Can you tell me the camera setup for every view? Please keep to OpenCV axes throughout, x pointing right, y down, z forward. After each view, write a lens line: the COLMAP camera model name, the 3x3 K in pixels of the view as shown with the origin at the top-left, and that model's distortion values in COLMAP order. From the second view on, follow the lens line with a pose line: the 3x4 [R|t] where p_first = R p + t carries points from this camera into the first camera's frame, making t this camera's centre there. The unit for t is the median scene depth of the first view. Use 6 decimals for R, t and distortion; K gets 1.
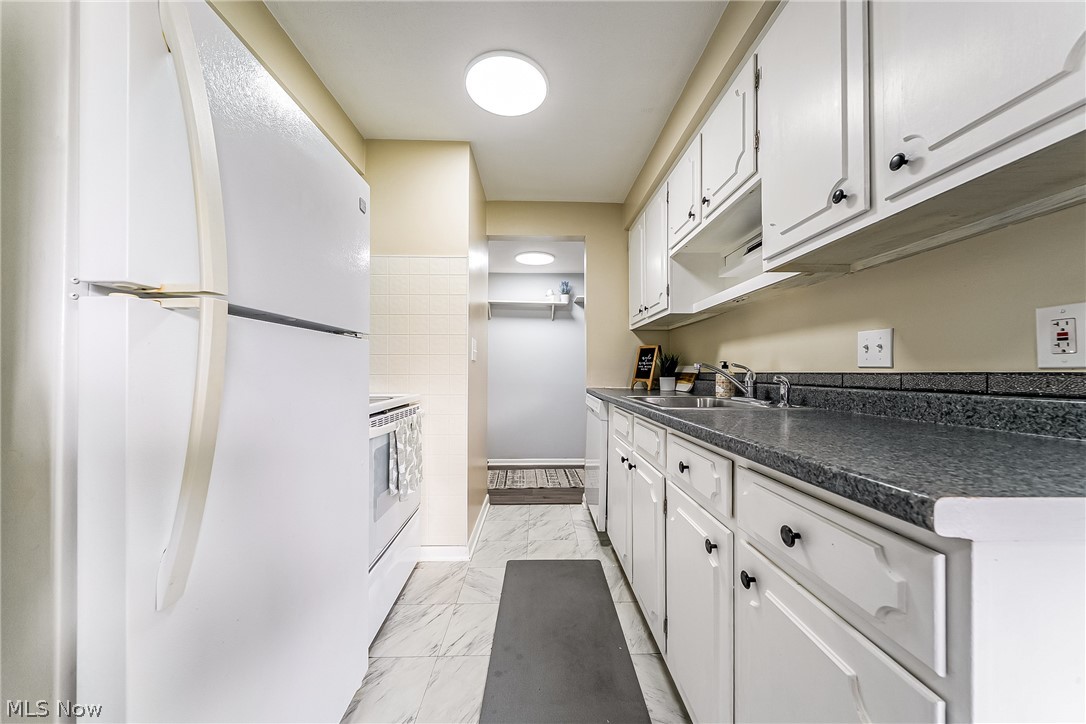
lens RADIAL K [[374.6, 0, 539.9], [0, 374.6, 362.2], [0, 0, 1]] dist [-0.000040, 0.000037]
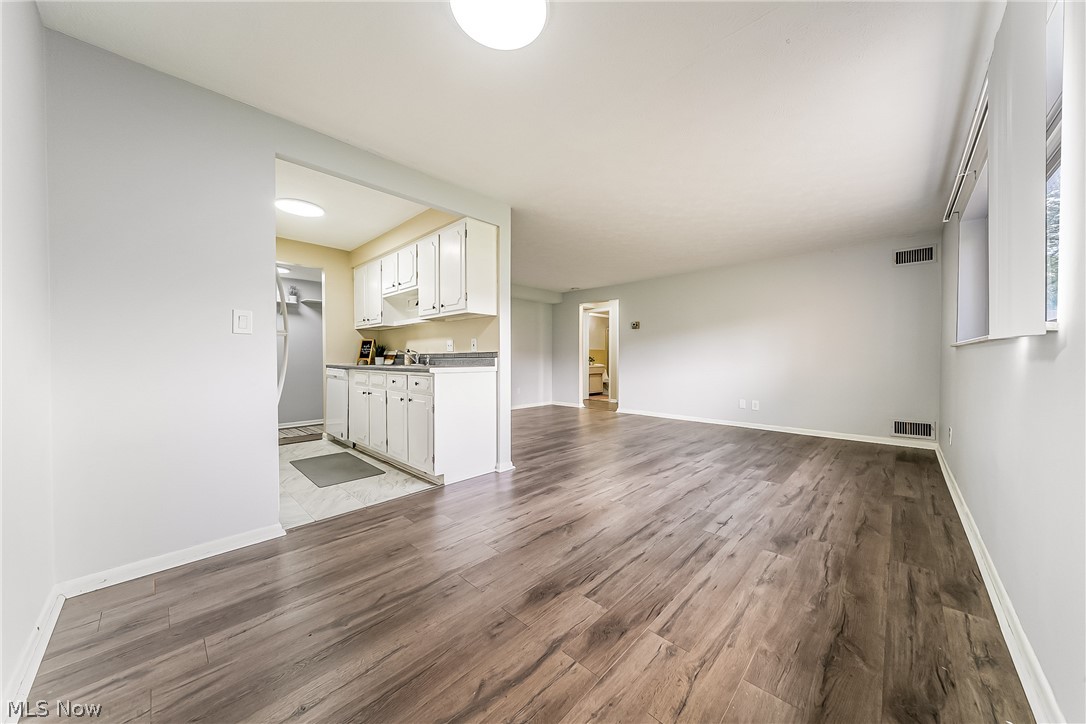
lens RADIAL K [[374.6, 0, 539.9], [0, 374.6, 362.2], [0, 0, 1]] dist [-0.000040, 0.000037]
pose [[0.712499, -0.018612, 0.701427, -0.497601], [-0.009206, 0.999314, 0.035868, -0.010955], [-0.701613, -0.032013, 0.711839, -1.103444]]
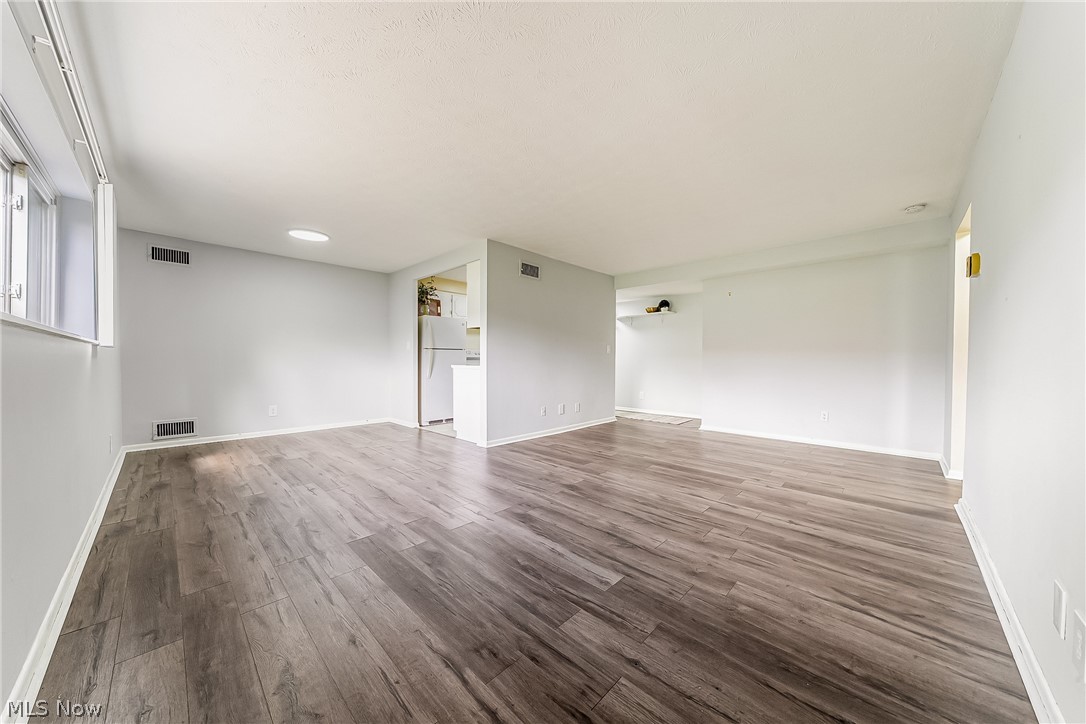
lens RADIAL K [[370.2, 0, 543.0], [0, 370.2, 362.0], [0, 0, 1]] dist [0.000889, -0.000073]
pose [[0.698319, -0.005354, -0.715767, 2.435015], [0.020123, 0.999724, 0.012155, 0.030123], [0.715504, -0.022891, 0.698233, -1.038482]]
